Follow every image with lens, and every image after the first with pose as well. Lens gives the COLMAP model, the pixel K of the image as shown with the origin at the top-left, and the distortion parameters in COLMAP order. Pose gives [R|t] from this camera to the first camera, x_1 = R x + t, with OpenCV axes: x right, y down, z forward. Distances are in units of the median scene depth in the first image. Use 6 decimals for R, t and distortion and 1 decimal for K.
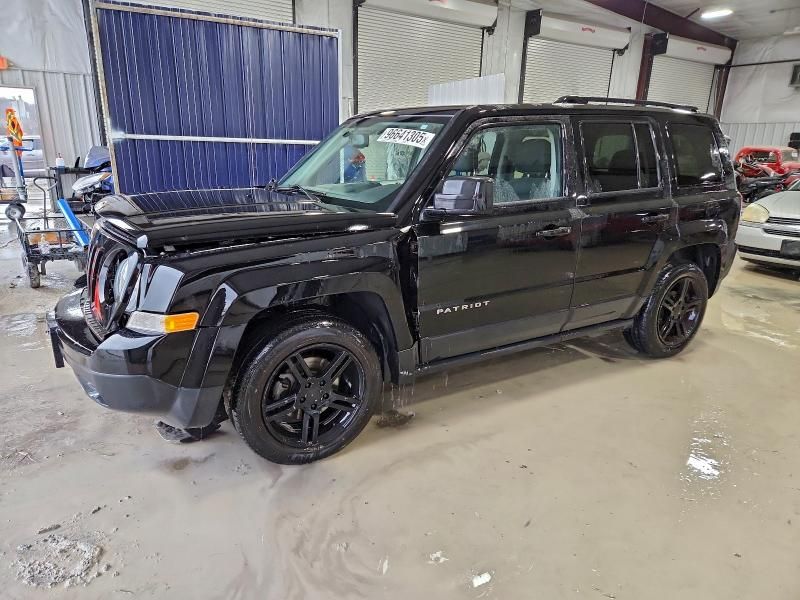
lens RADIAL K [[532.3, 0, 389.0], [0, 532.3, 301.8], [0, 0, 1]] dist [0.001594, 0.000116]
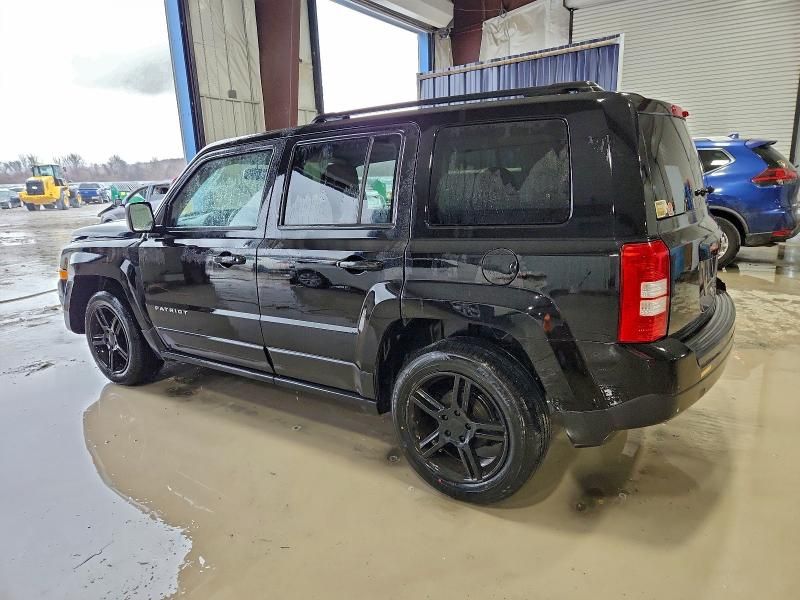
lens RADIAL K [[532.3, 0, 389.0], [0, 532.3, 301.8], [0, 0, 1]] dist [0.001594, 0.000116]
pose [[0.399287, 0.176553, -0.899666, 1.122314], [-0.219573, 0.971141, 0.093129, -0.180567], [0.890145, 0.160358, 0.426530, 0.715912]]
